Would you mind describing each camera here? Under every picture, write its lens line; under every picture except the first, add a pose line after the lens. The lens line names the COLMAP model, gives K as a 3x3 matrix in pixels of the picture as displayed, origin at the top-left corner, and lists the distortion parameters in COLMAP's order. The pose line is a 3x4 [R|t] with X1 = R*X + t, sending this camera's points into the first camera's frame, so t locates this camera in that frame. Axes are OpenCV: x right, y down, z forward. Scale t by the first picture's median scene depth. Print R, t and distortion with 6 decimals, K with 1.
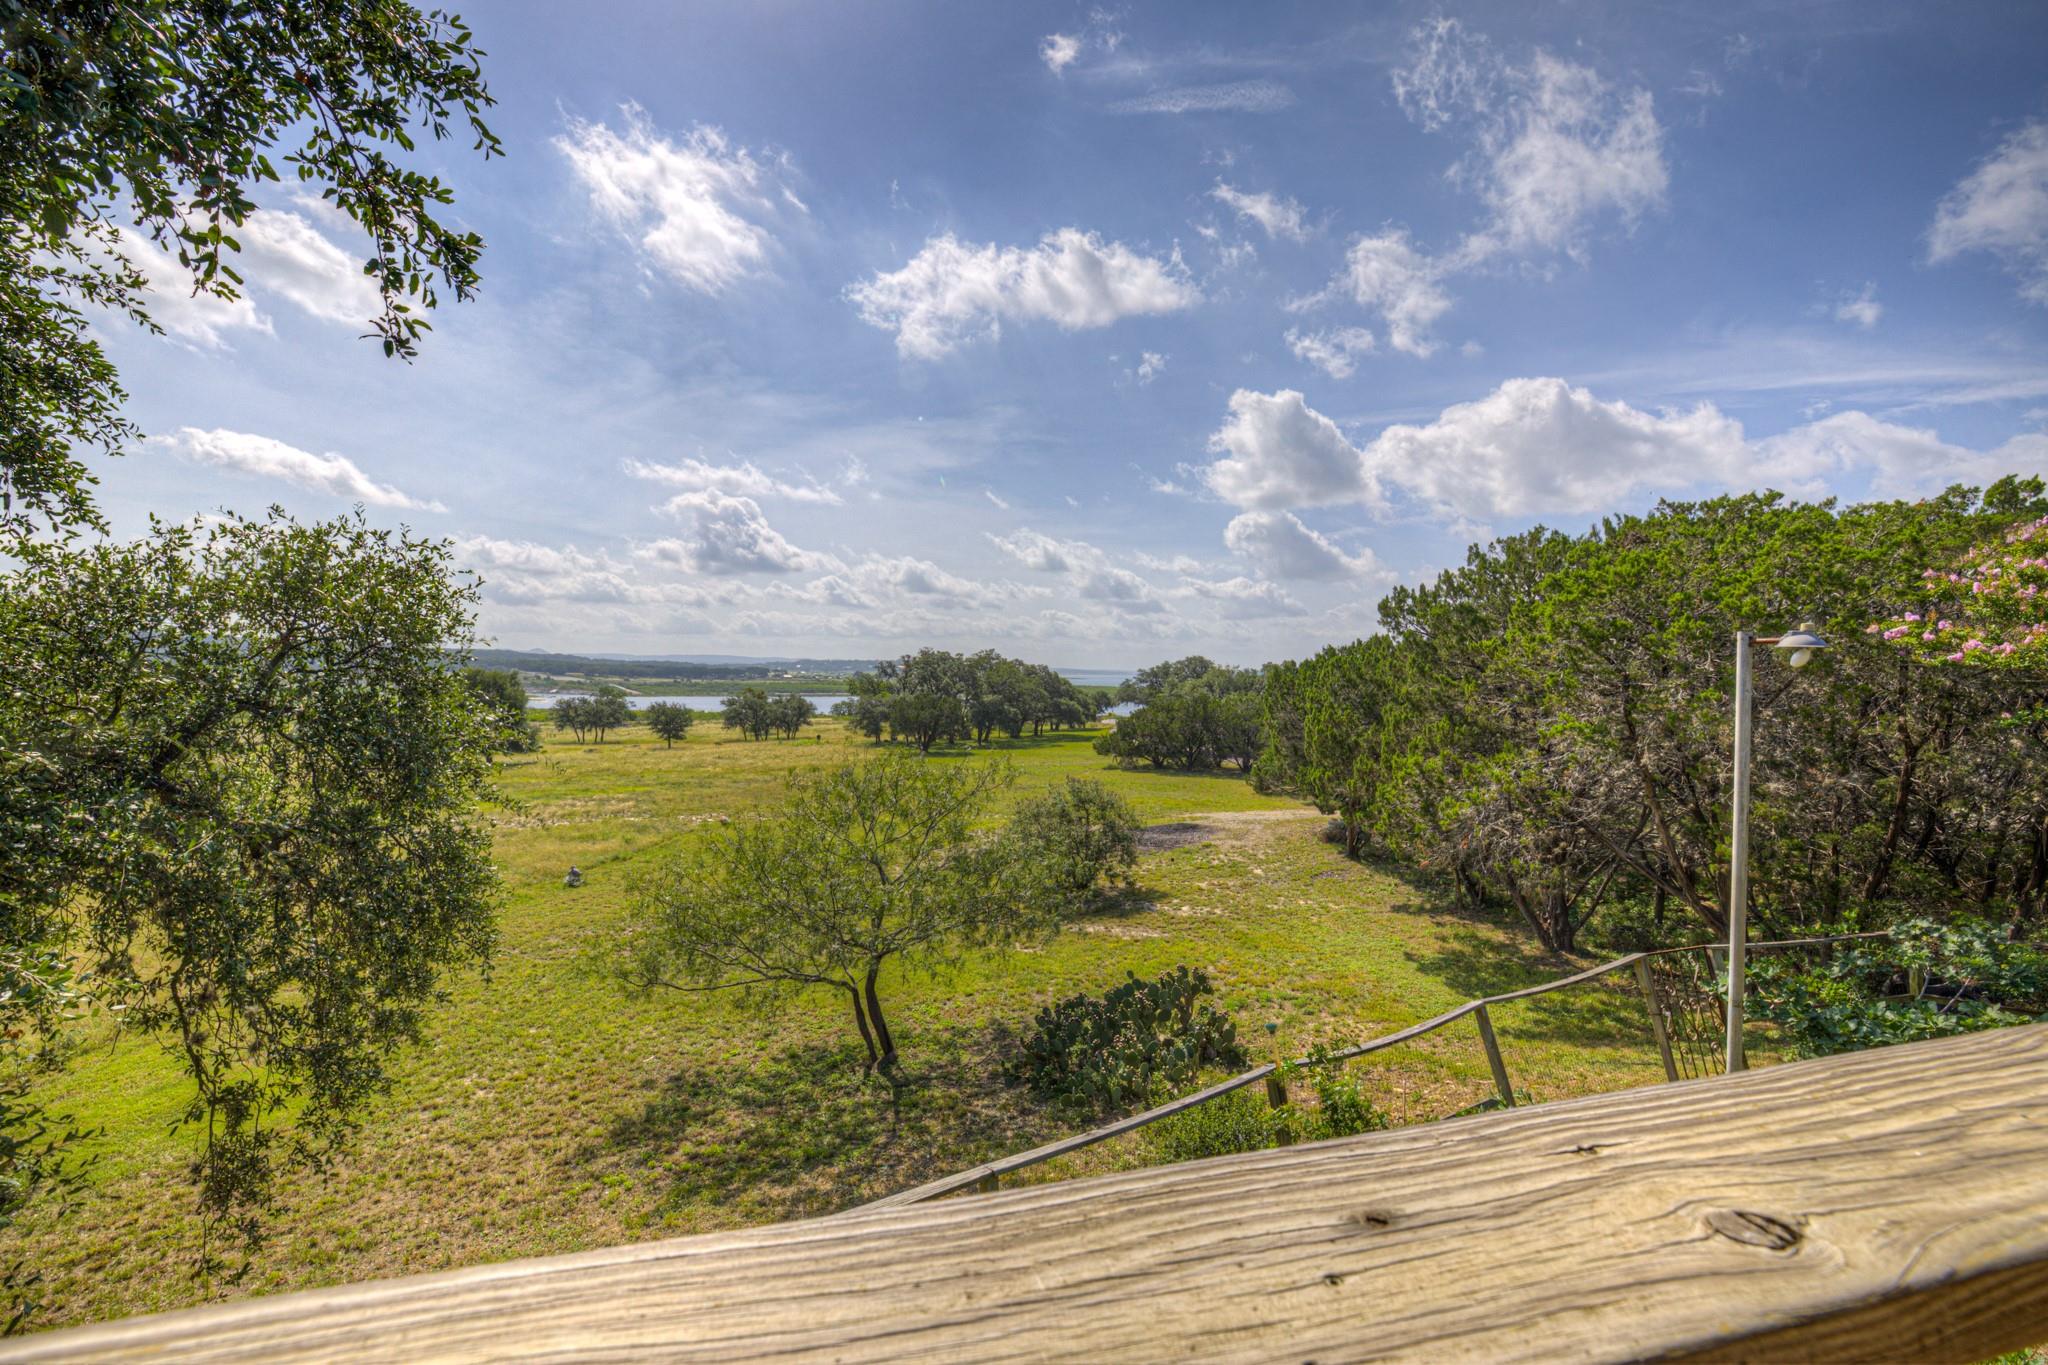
lens RADIAL K [[783.0, 0, 995.3], [0, 783.0, 670.2], [0, 0, 1]] dist [-0.041540, 0.013246]
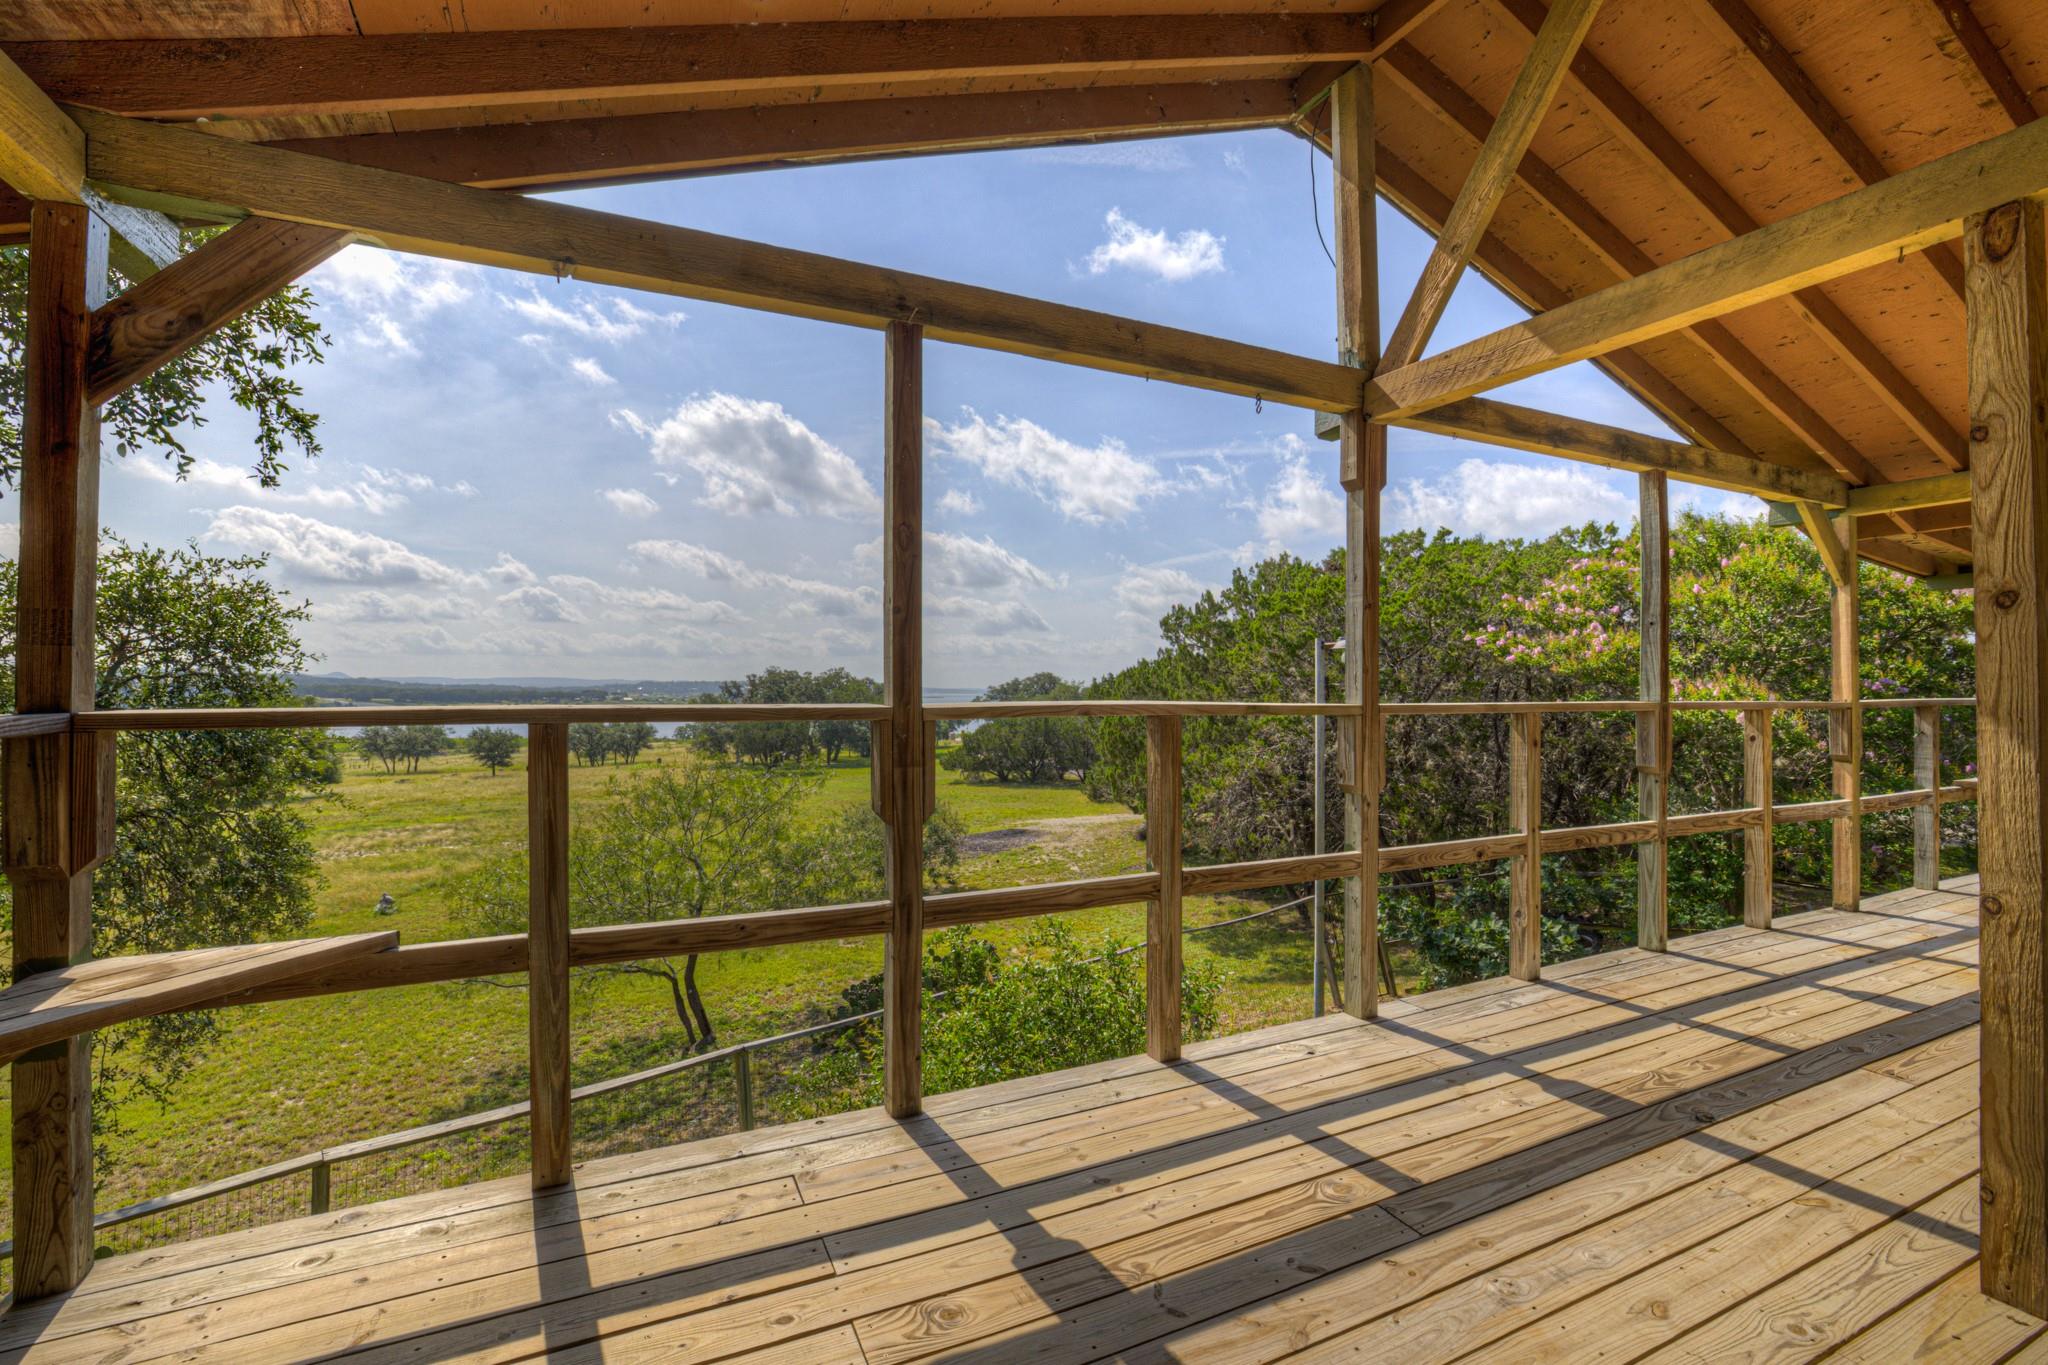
lens RADIAL K [[867.8, 0, 1024.0], [0, 867.8, 682.5], [0, 0, 1]] dist [-0.046417, 0.017158]
pose [[0.988083, -0.011709, 0.153477, 0.118228], [0.014234, 0.999781, -0.015364, 0.024916], [-0.153264, 0.017366, 0.988033, -0.249111]]
